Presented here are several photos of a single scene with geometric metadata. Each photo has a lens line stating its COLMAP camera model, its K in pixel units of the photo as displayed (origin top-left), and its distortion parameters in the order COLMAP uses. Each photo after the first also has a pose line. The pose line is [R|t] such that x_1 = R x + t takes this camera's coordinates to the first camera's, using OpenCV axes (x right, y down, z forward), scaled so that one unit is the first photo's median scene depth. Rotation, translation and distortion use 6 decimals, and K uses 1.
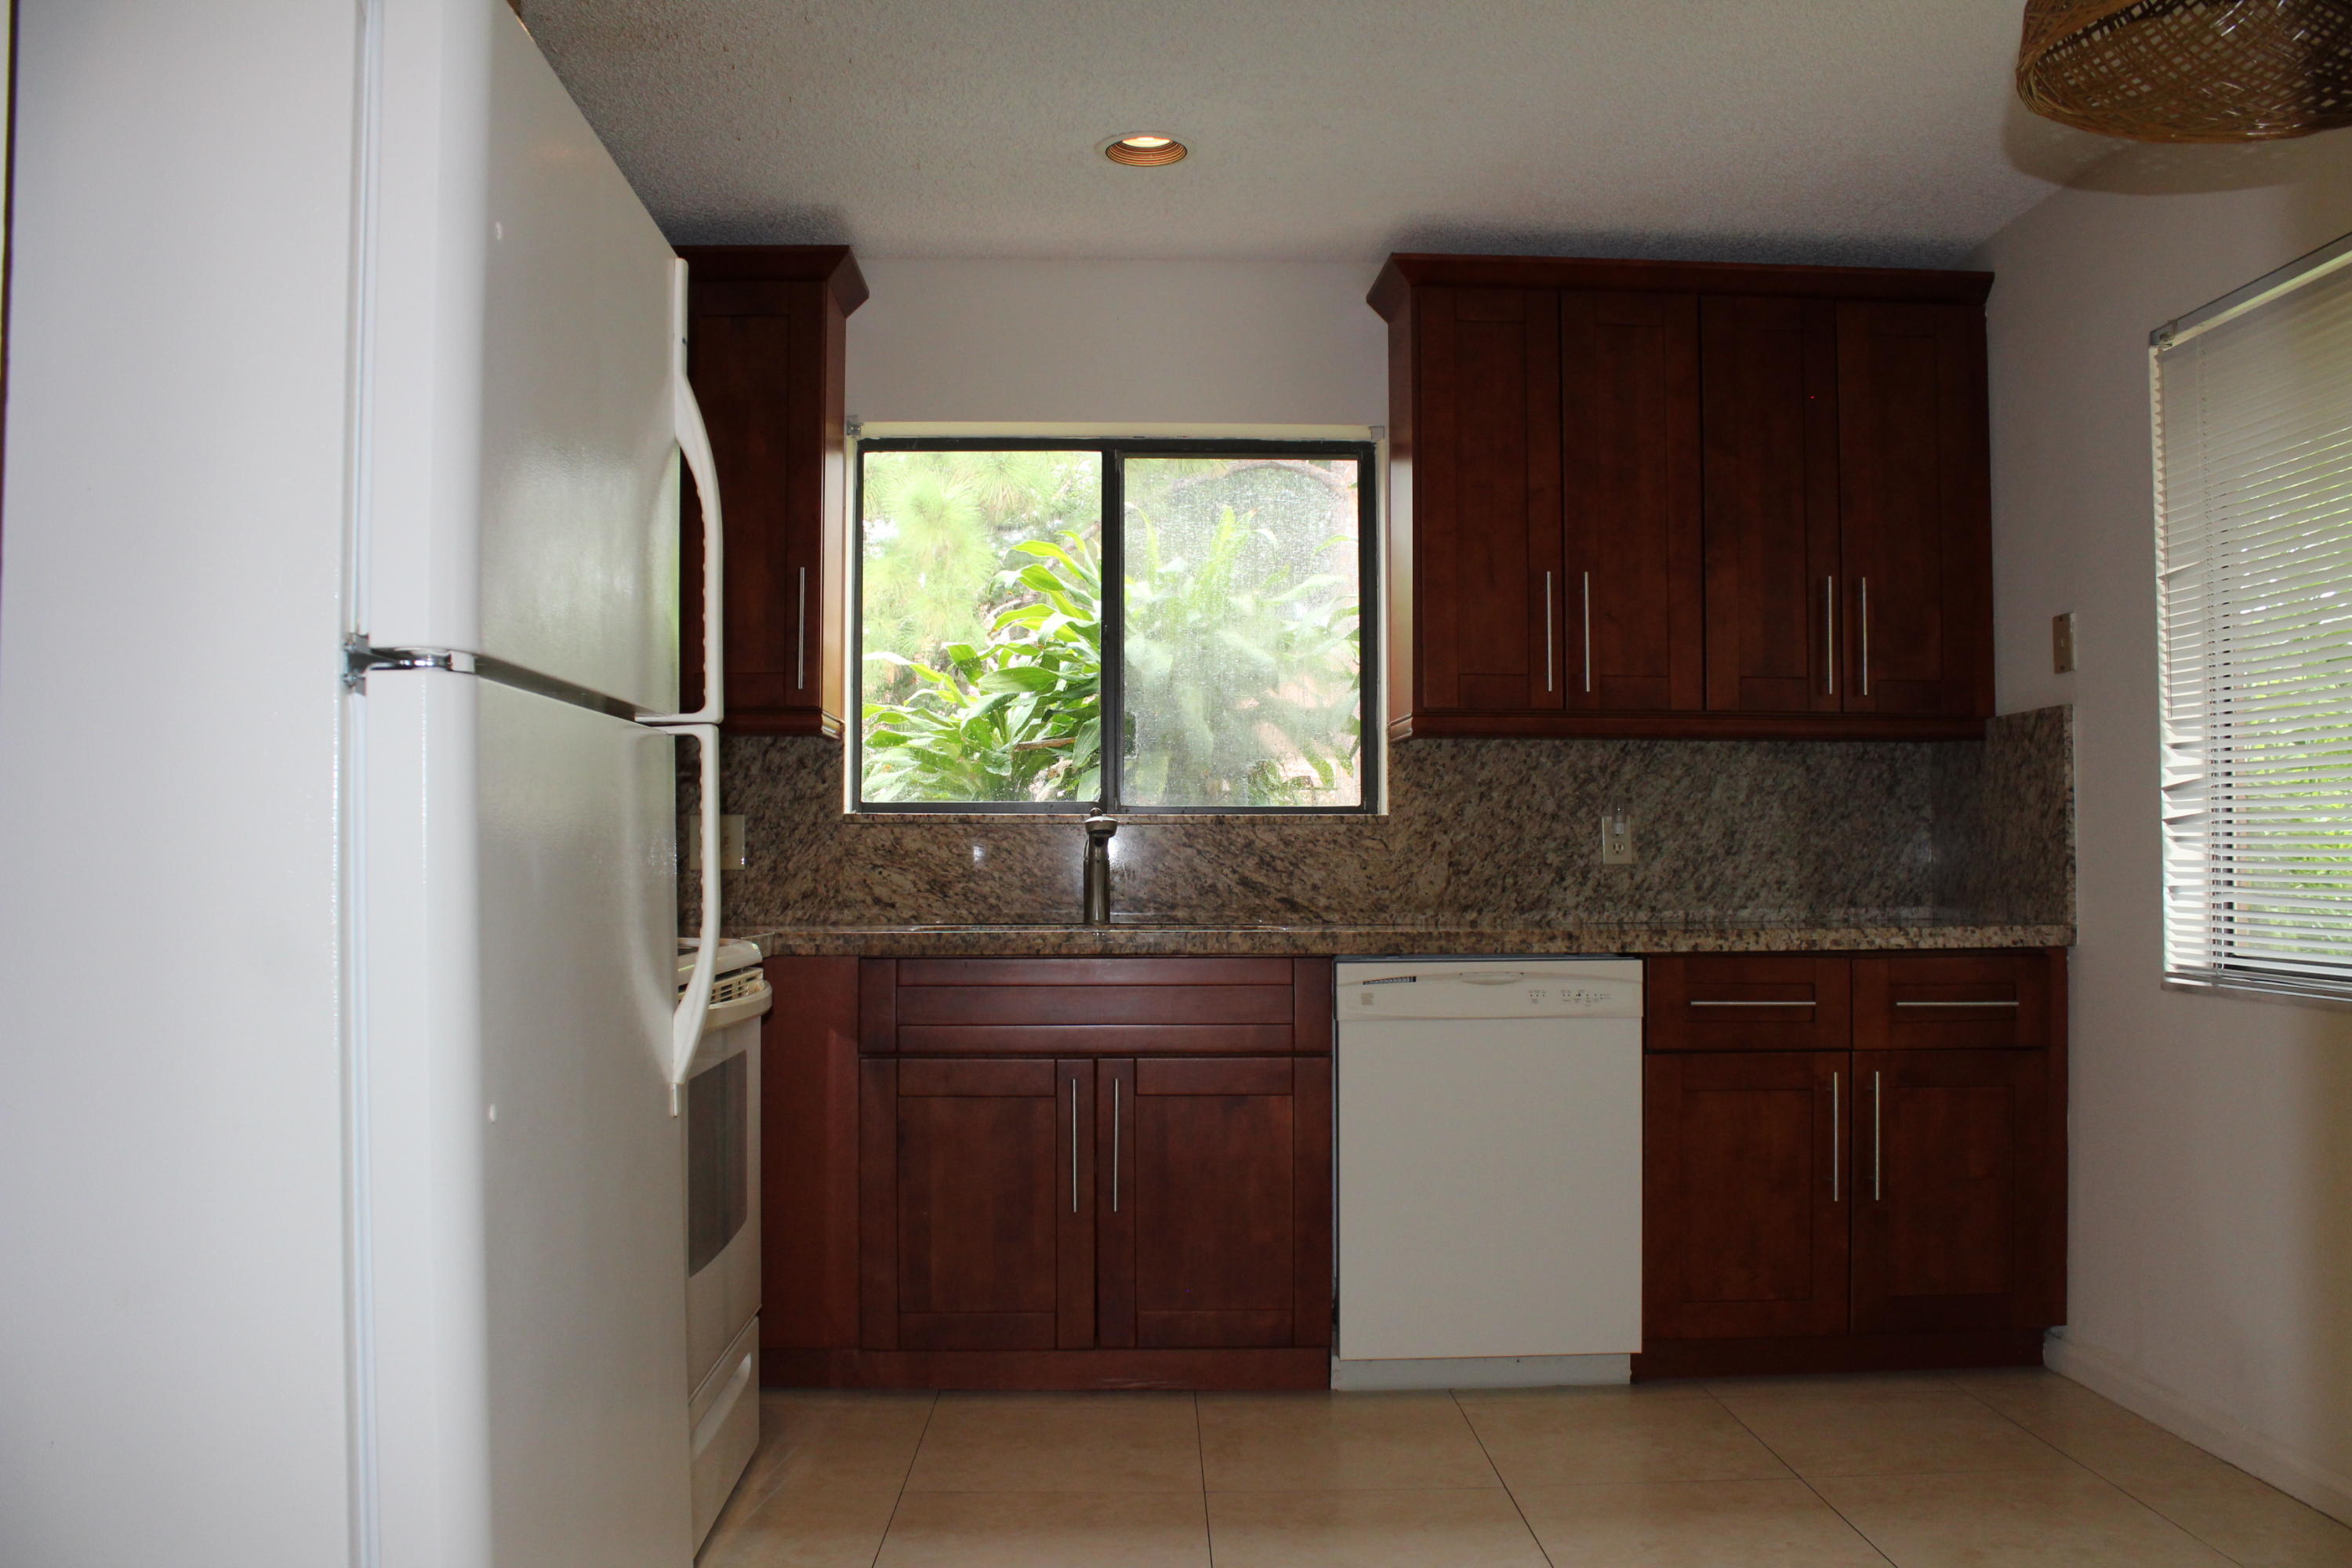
lens RADIAL K [[1954.5, 0, 1176.0], [0, 1954.5, 784.0], [0, 0, 1]] dist [-0.156841, 0.140097]
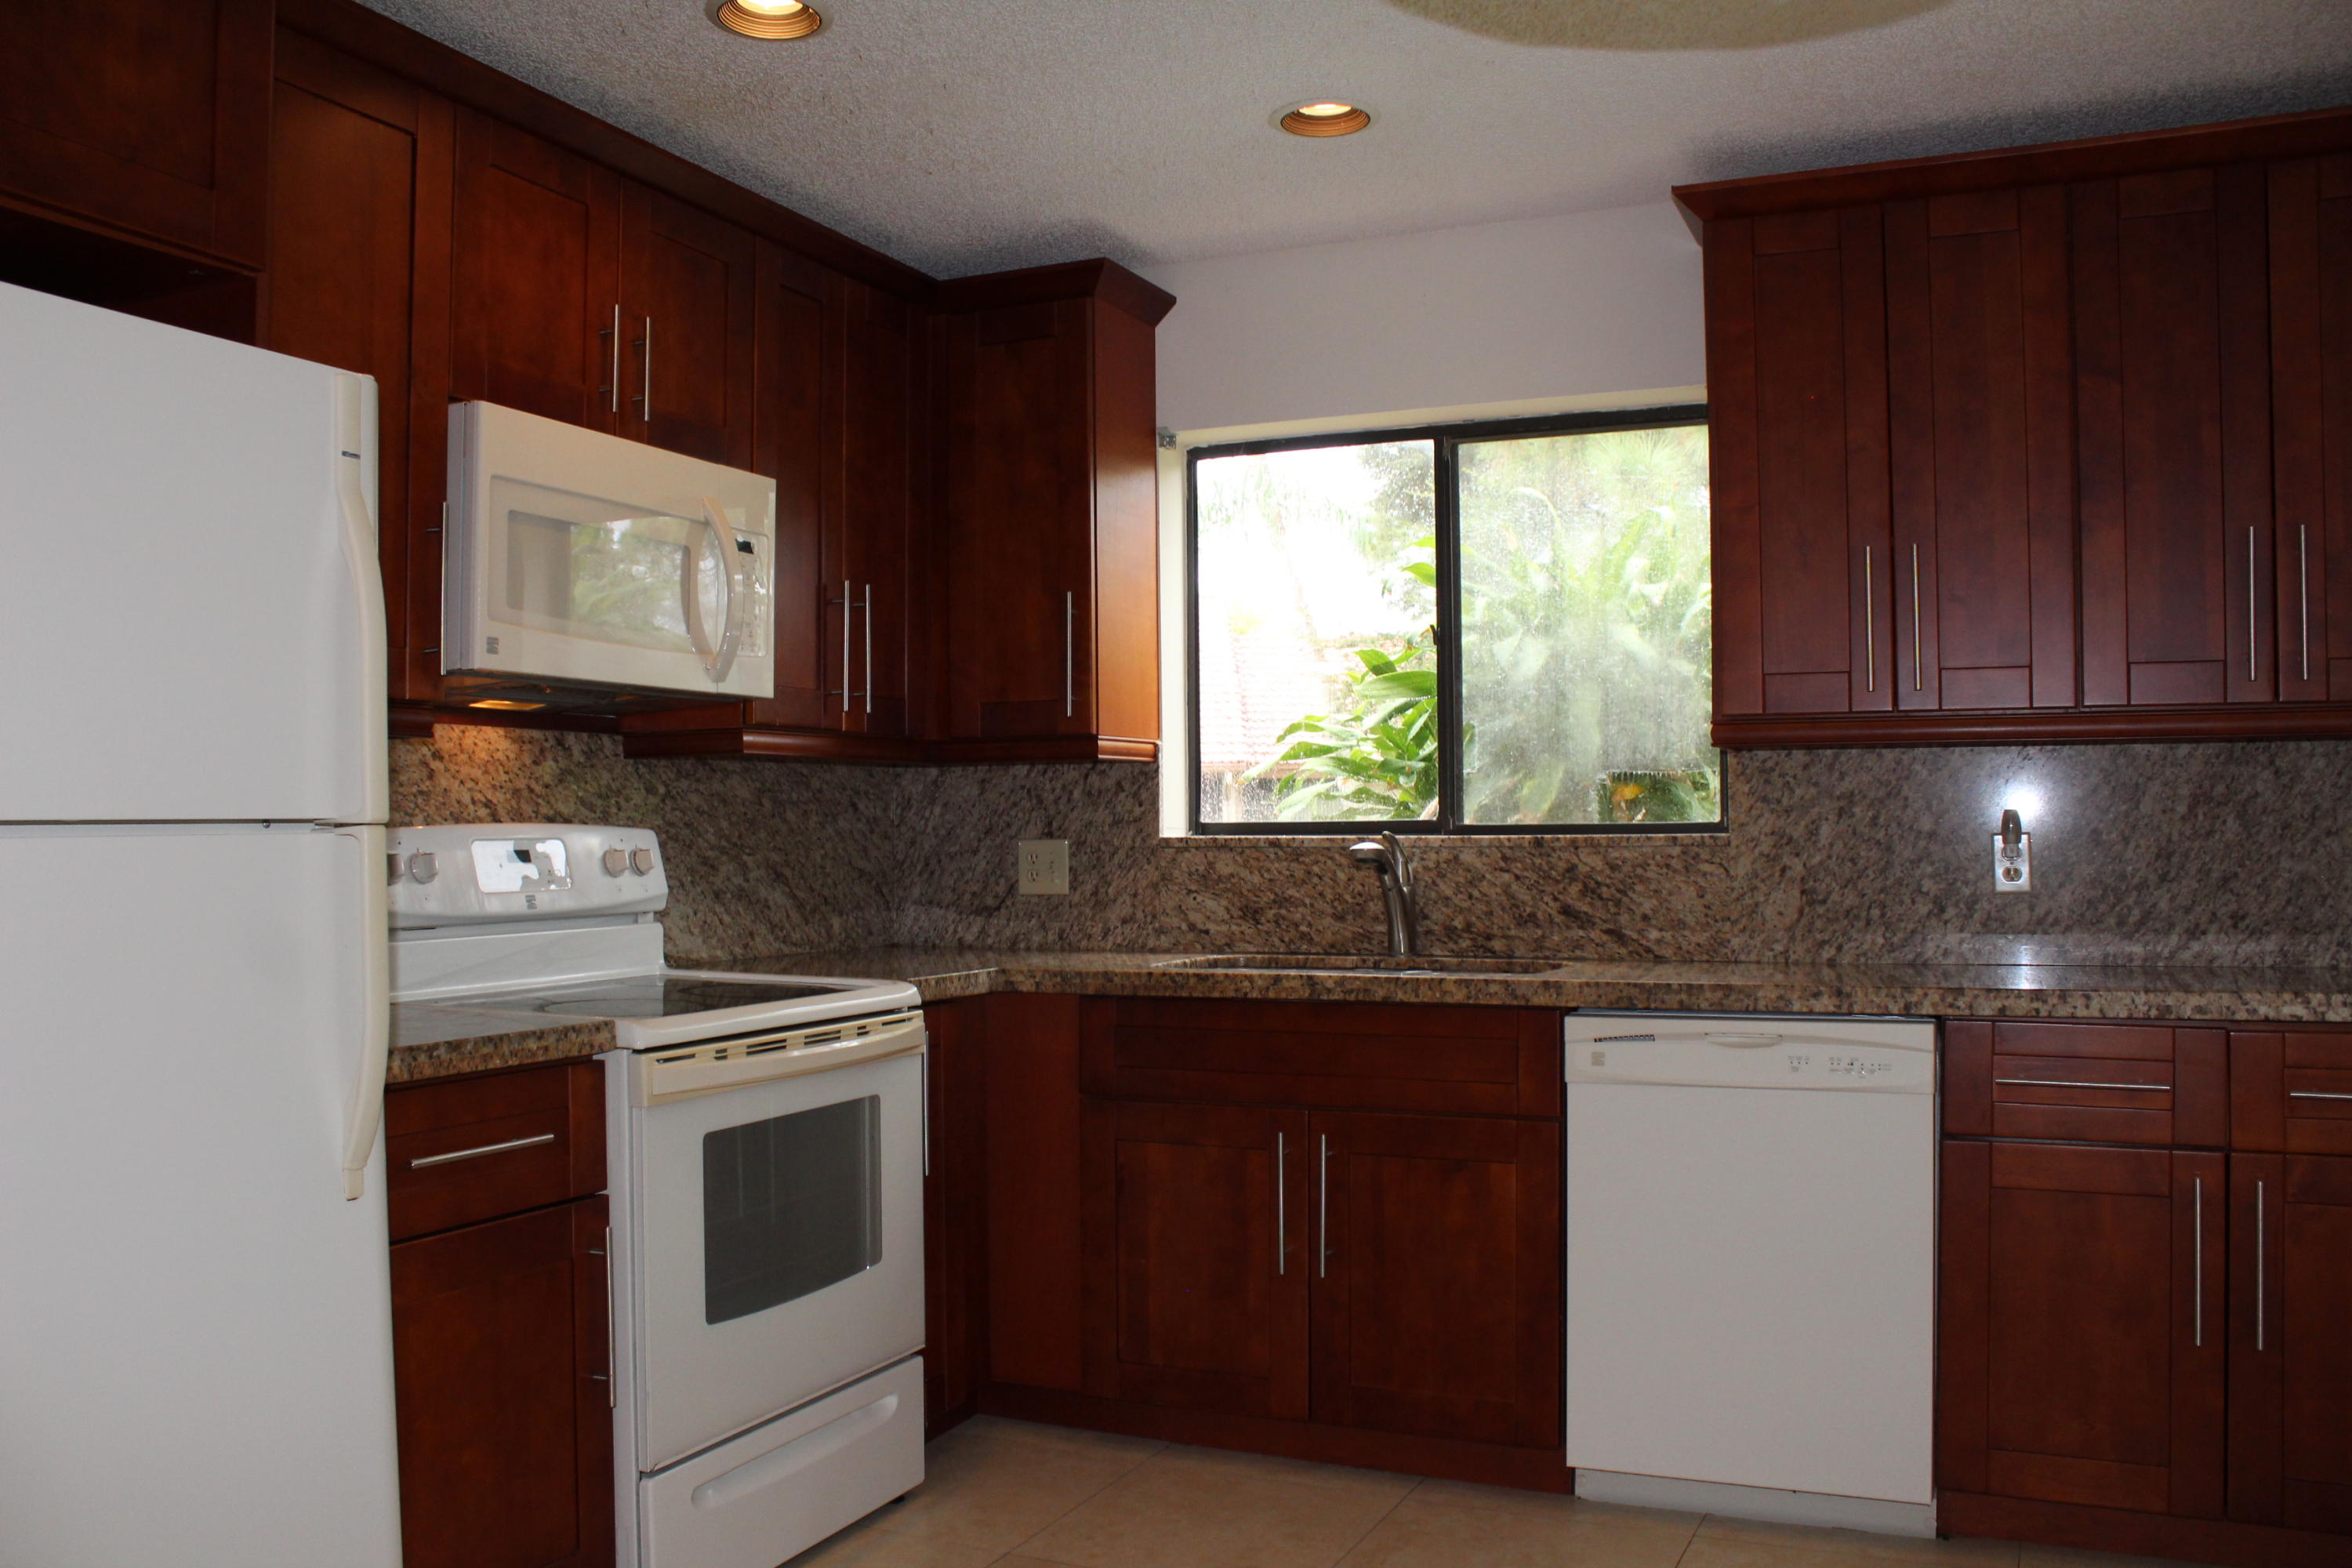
lens RADIAL K [[1954.5, 0, 1176.0], [0, 1954.5, 784.0], [0, 0, 1]] dist [-0.156841, 0.140097]
pose [[0.900136, -0.016201, -0.435309, 0.262496], [0.024438, 0.999612, 0.013330, -0.024328], [0.434924, -0.022637, 0.900183, 0.122001]]
